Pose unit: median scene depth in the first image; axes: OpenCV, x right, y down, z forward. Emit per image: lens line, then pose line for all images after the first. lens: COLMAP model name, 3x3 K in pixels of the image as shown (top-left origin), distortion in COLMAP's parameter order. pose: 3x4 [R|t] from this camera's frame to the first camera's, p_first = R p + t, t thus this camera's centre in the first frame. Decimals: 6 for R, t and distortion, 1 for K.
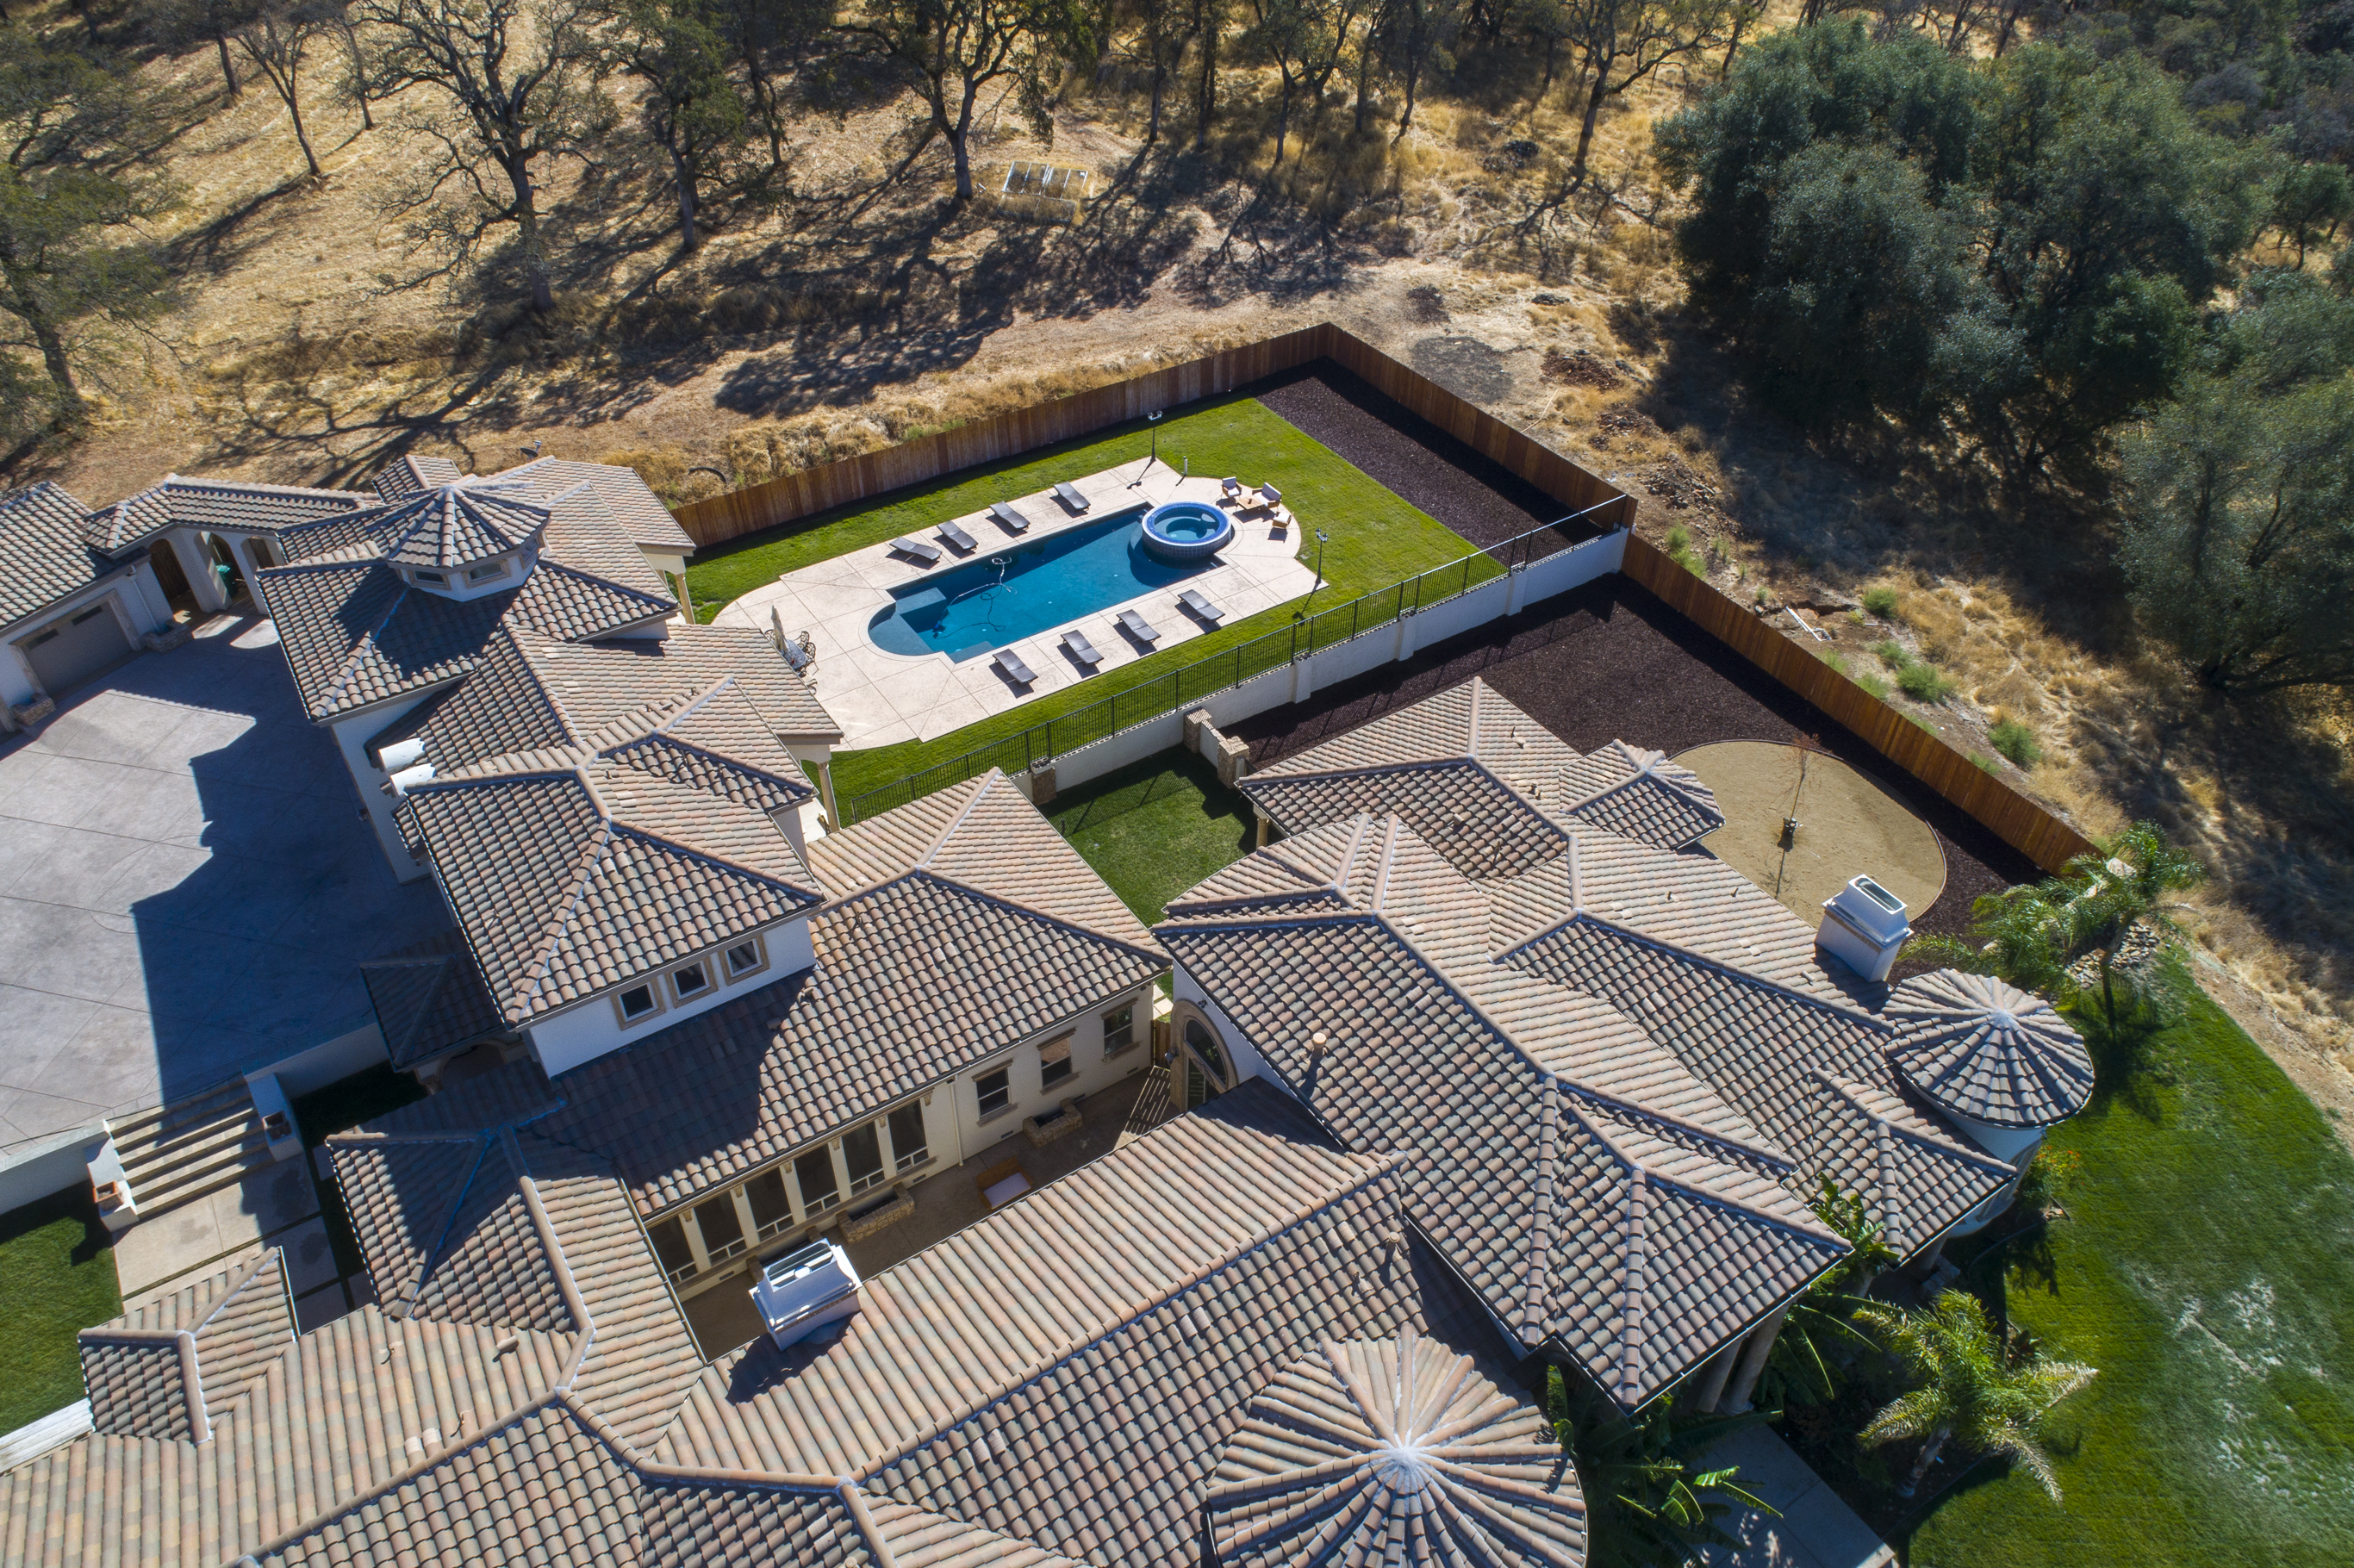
lens RADIAL K [[1576.3, 0, 1174.8], [0, 1576.3, 783.7], [0, 0, 1]] dist [-0.007653, 0.002545]
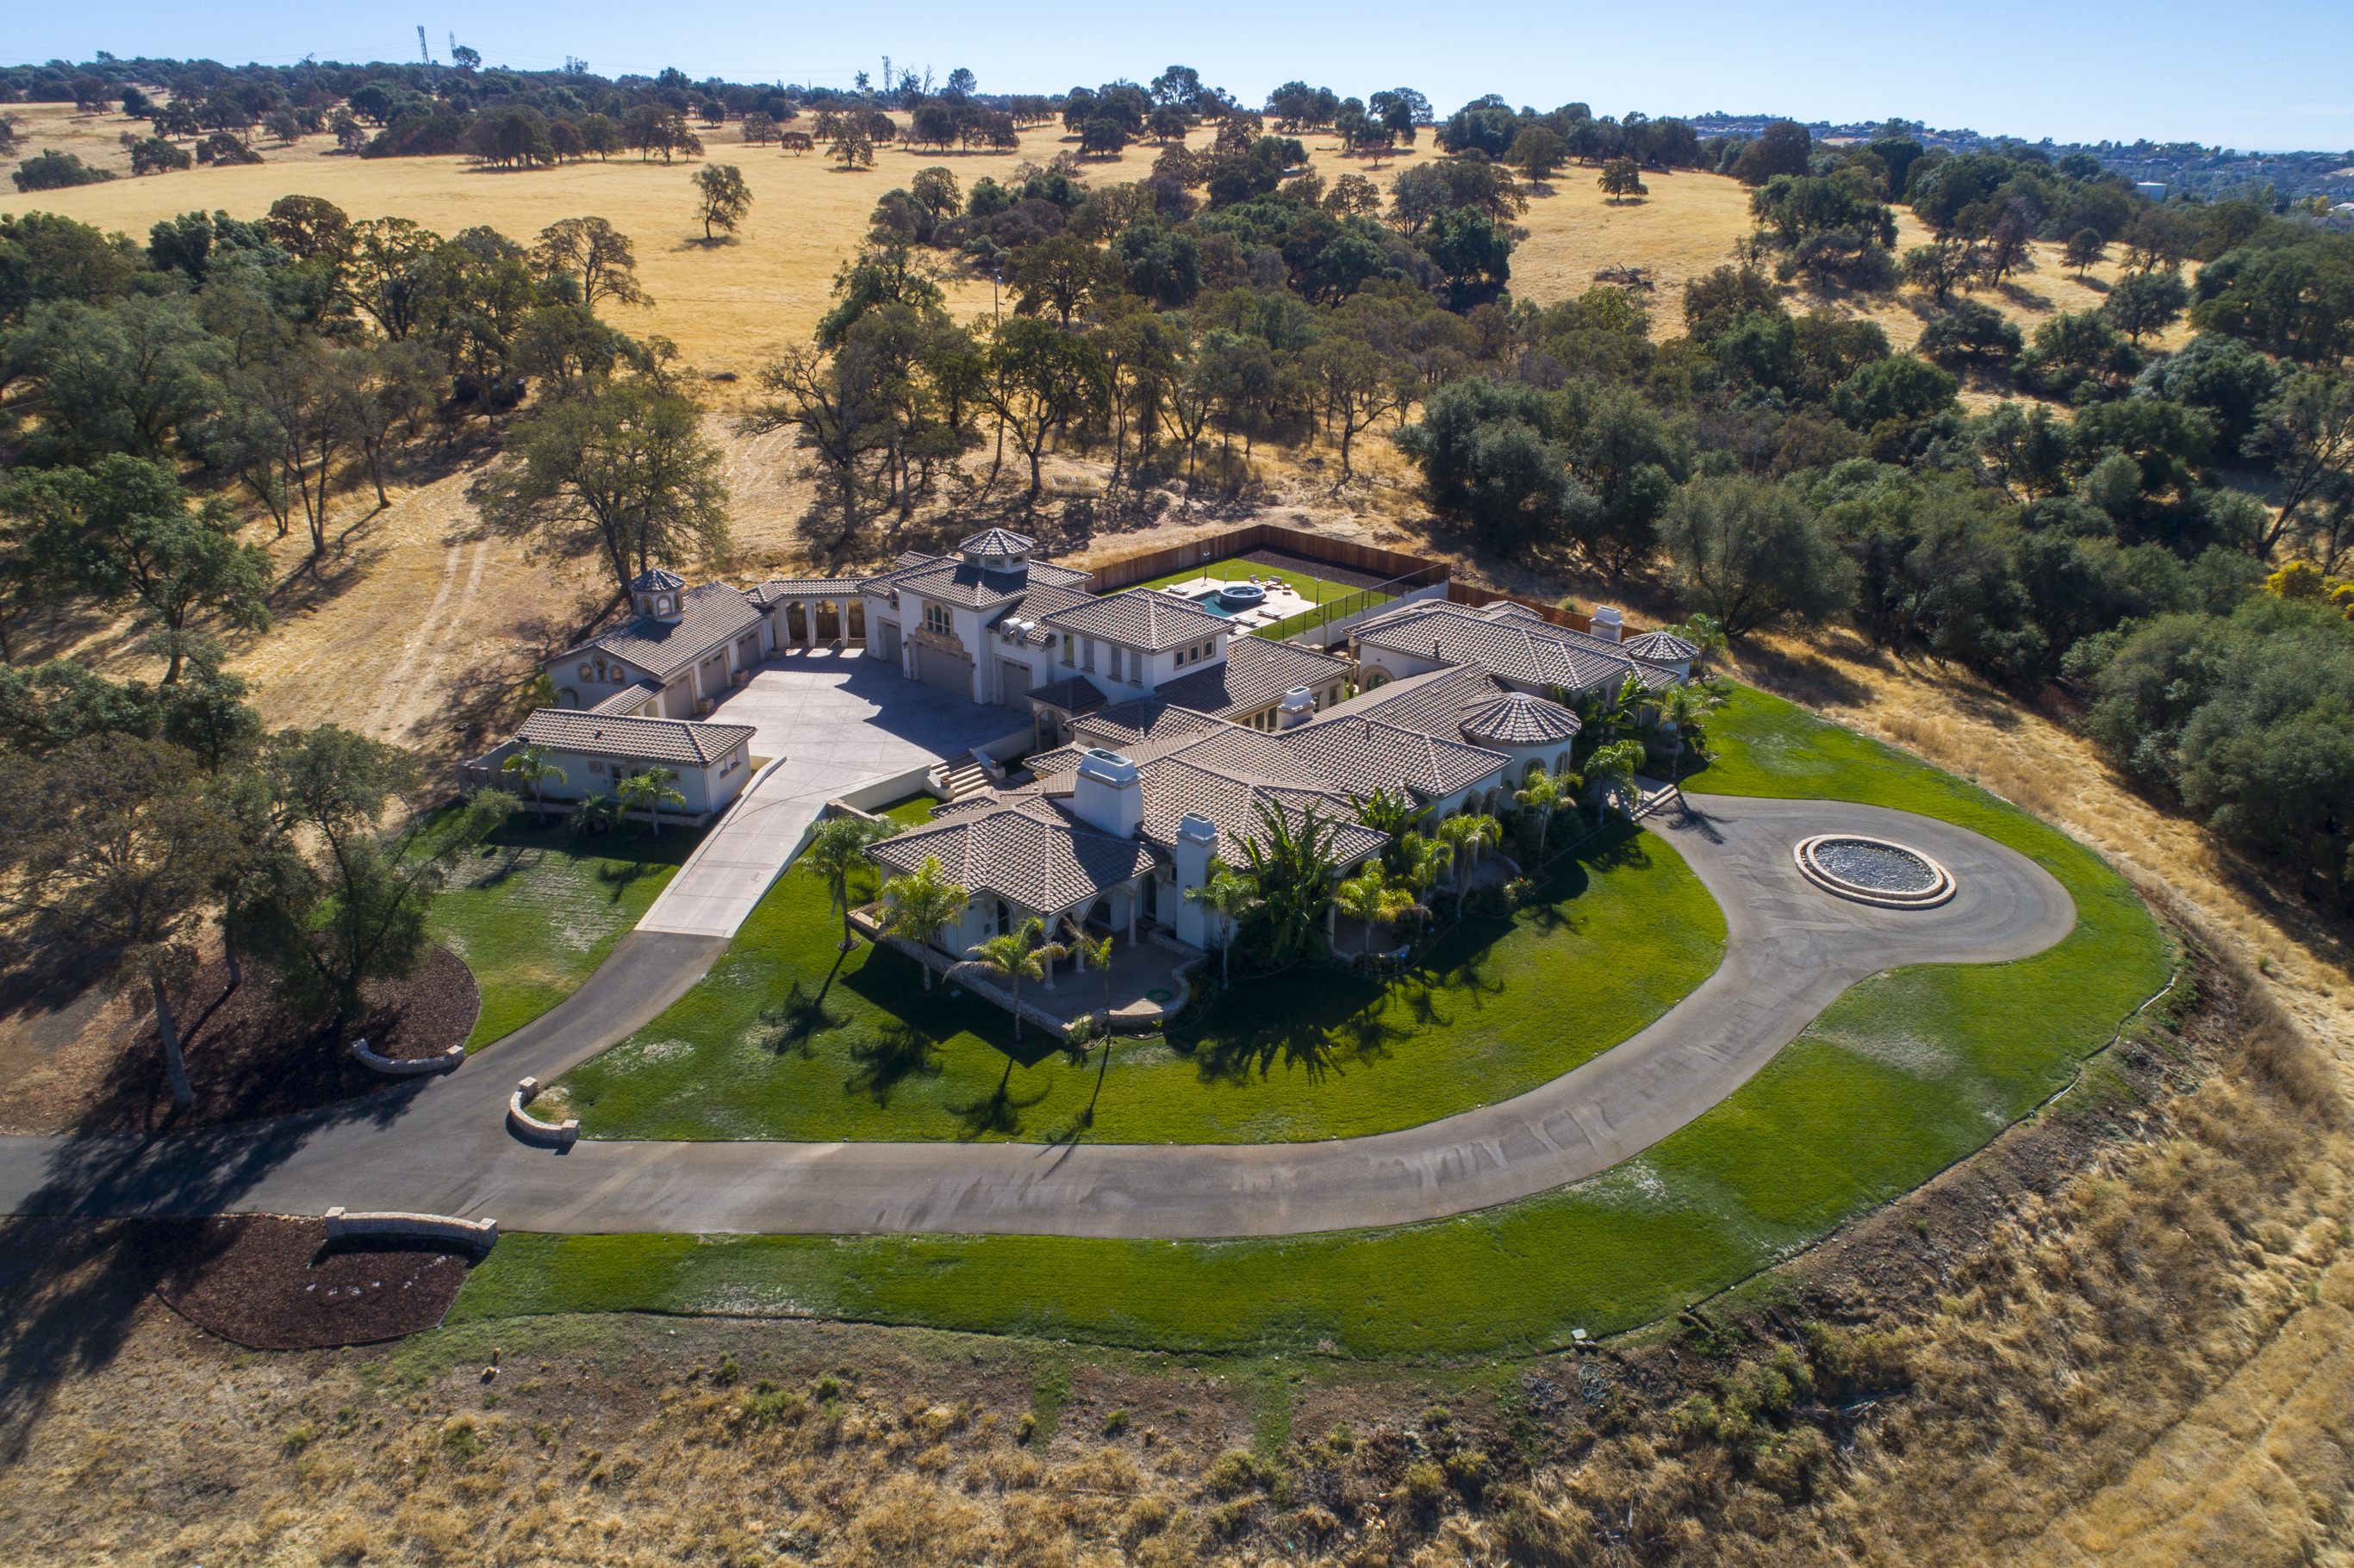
lens RADIAL K [[1576.3, 0, 1174.8], [0, 1576.3, 783.7], [0, 0, 1]] dist [-0.007653, 0.002545]
pose [[0.968714, -0.098566, 0.227767, -0.504242], [0.161416, 0.947345, -0.276553, 0.548663], [-0.188516, 0.304666, 0.933617, -0.699437]]
